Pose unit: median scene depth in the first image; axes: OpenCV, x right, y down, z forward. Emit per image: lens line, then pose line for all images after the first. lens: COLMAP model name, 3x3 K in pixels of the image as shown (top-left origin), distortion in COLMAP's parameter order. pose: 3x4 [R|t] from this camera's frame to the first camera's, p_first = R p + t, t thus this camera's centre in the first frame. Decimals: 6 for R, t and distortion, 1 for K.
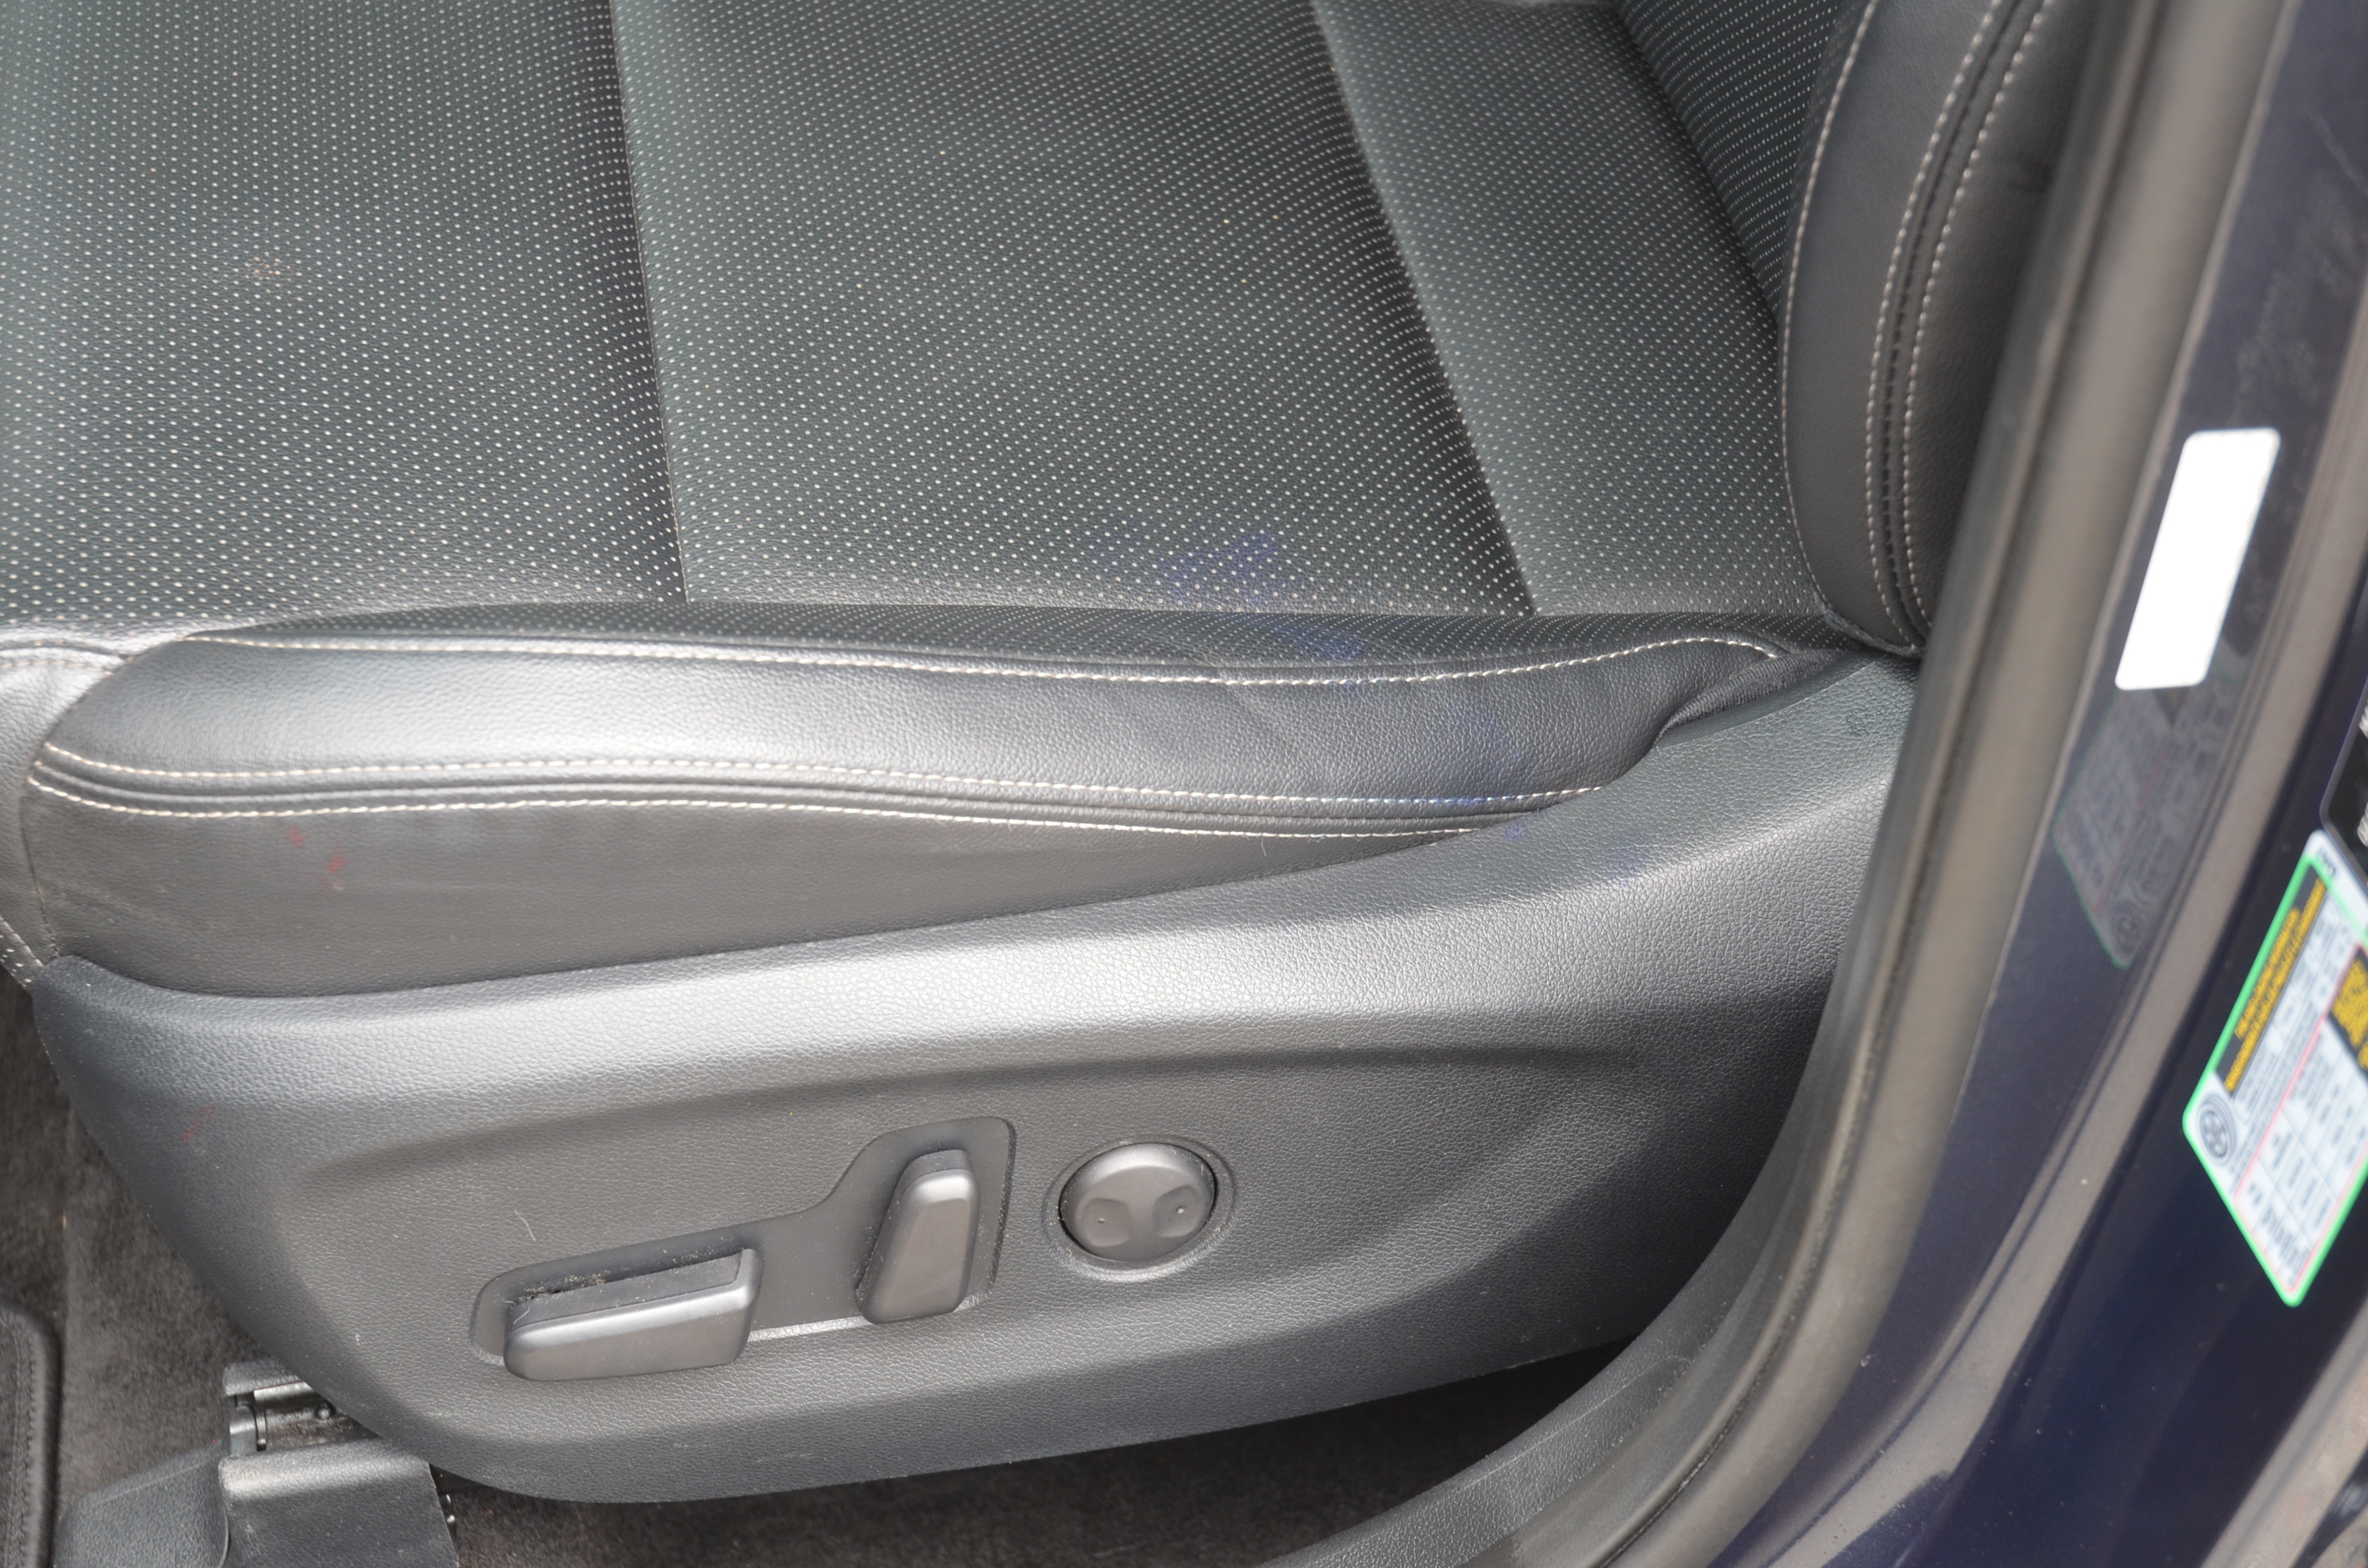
lens RADIAL K [[3888.5, 0, 1186.4], [0, 3888.5, 782.7], [0, 0, 1]] dist [-0.041620, 0.000000]
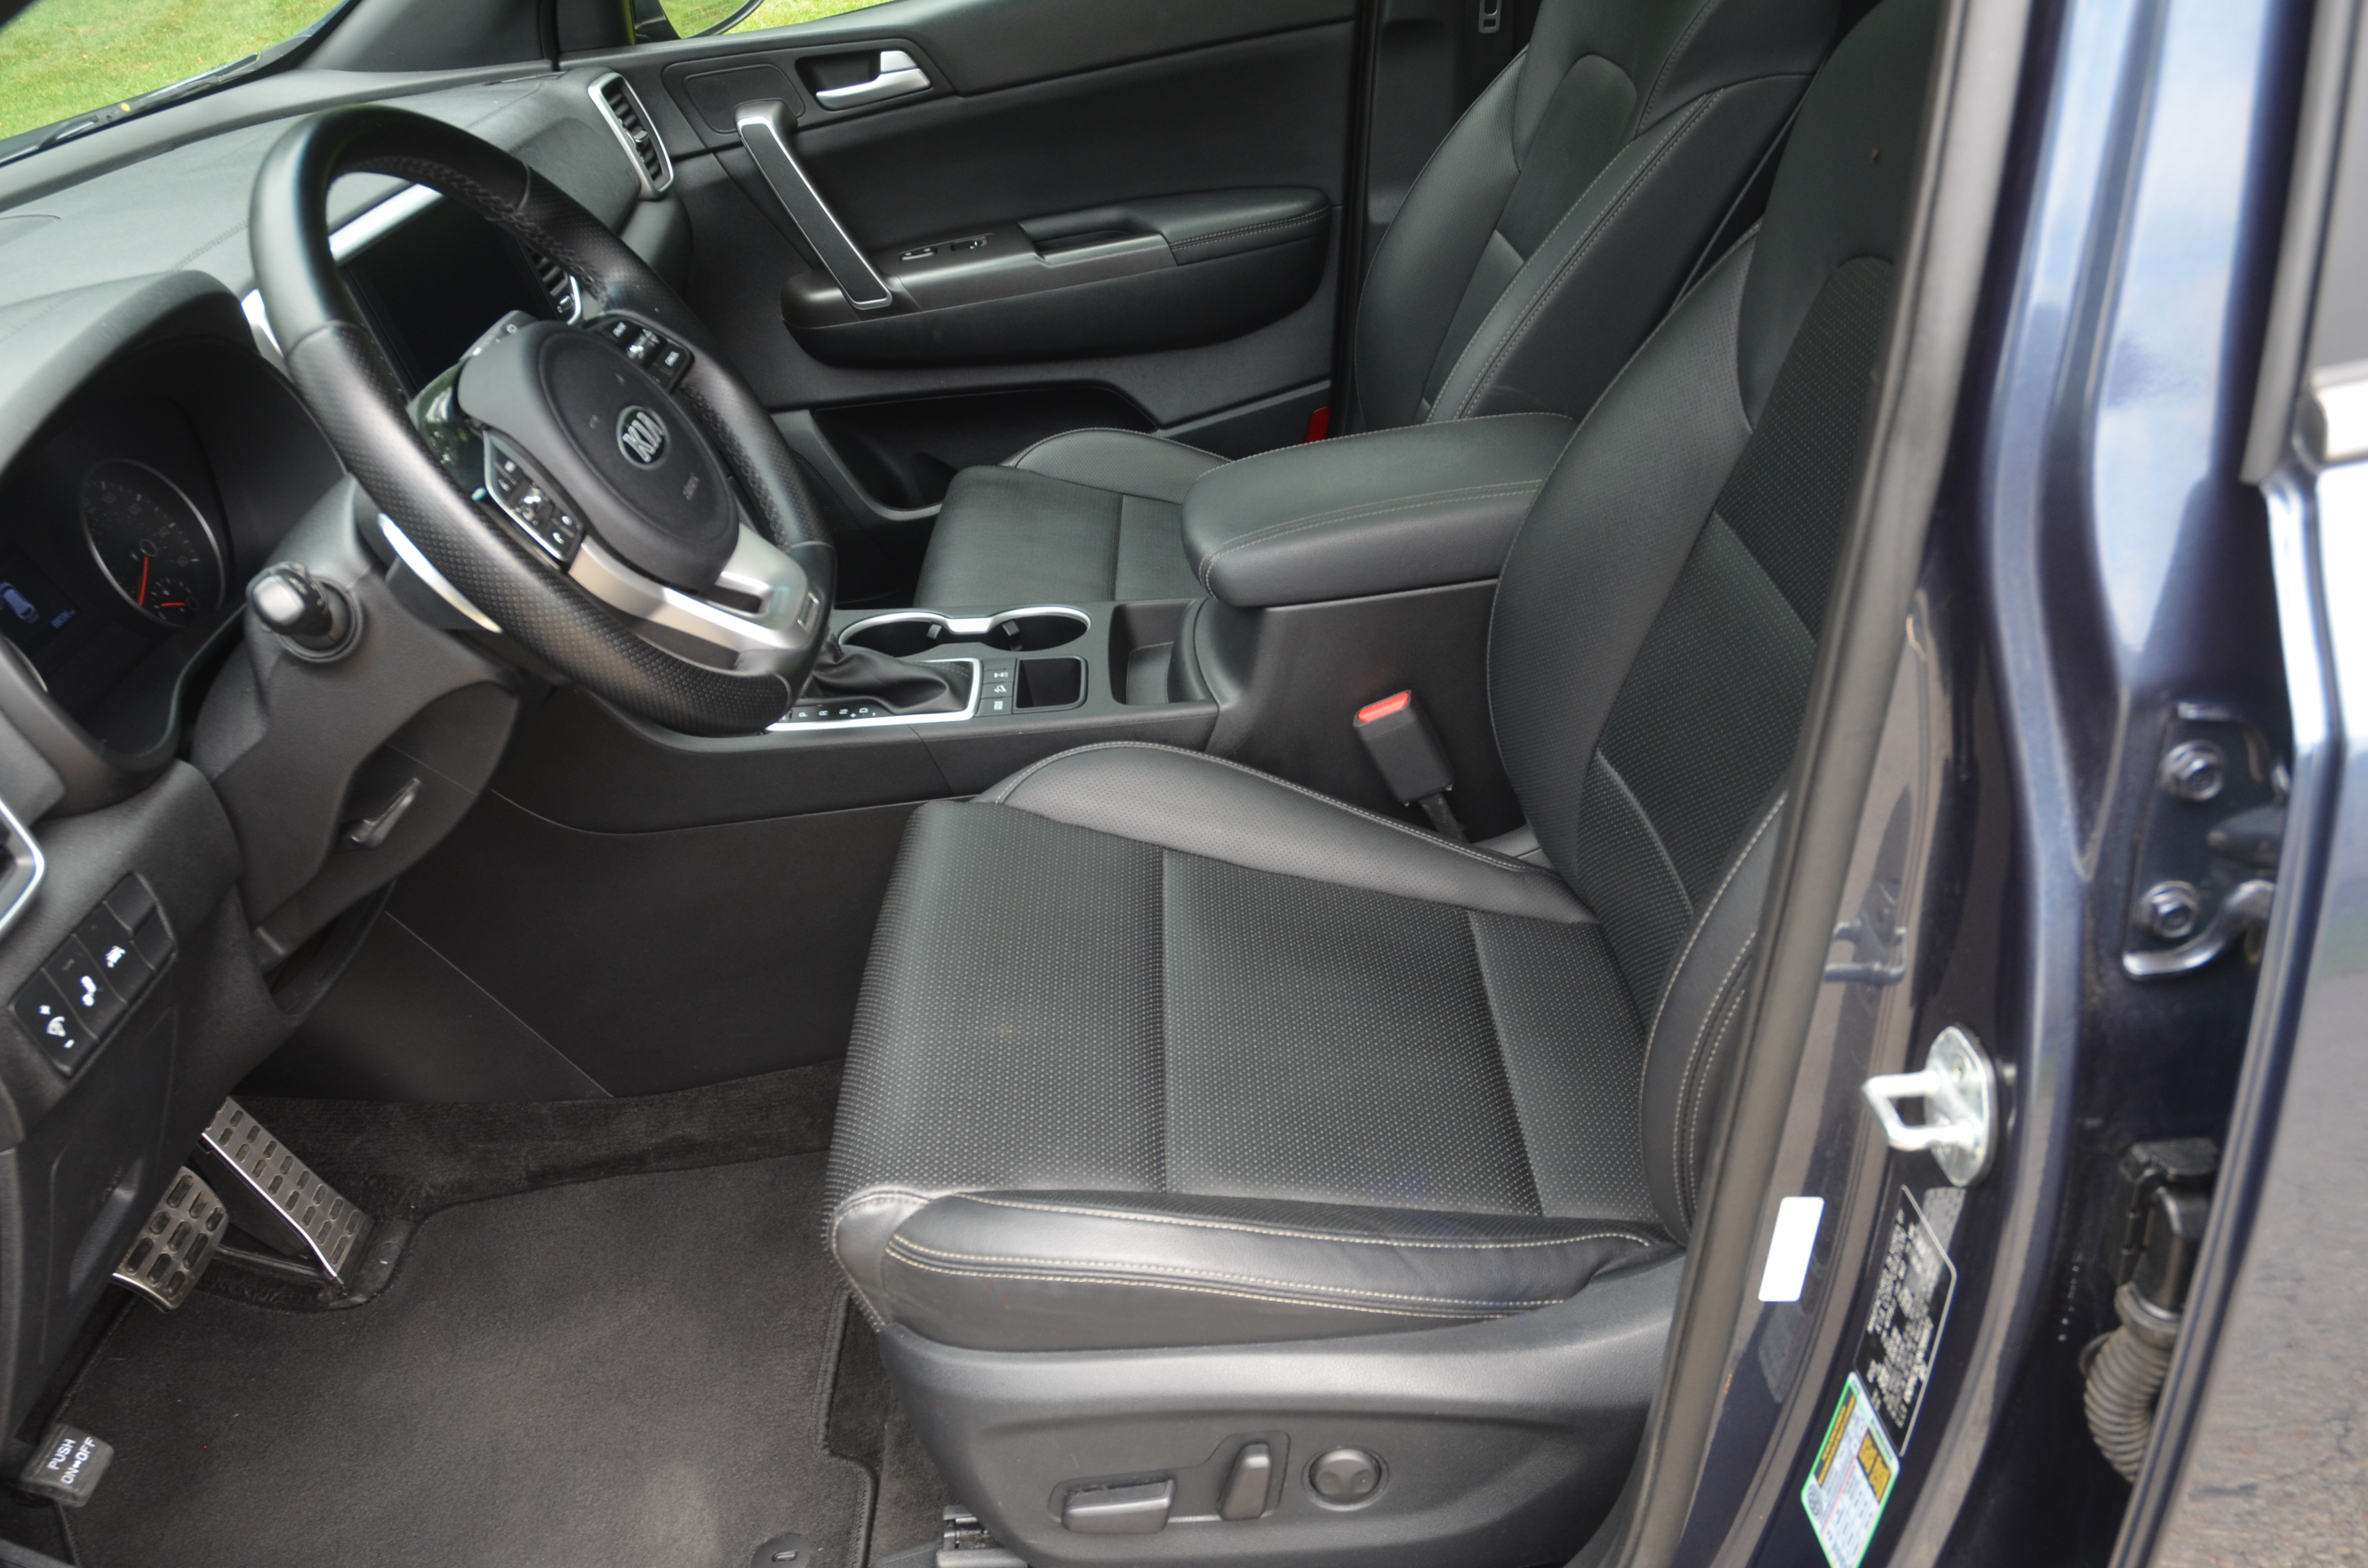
lens RADIAL K [[1889.6, 0, 1176.7], [0, 1889.6, 784.0], [0, 0, 1]] dist [-0.011185, 0.000644]
pose [[0.985797, 0.043014, -0.162340, 0.053221], [-0.075677, 0.976715, -0.200751, -0.057343], [0.149924, 0.210185, 0.966098, -0.155647]]
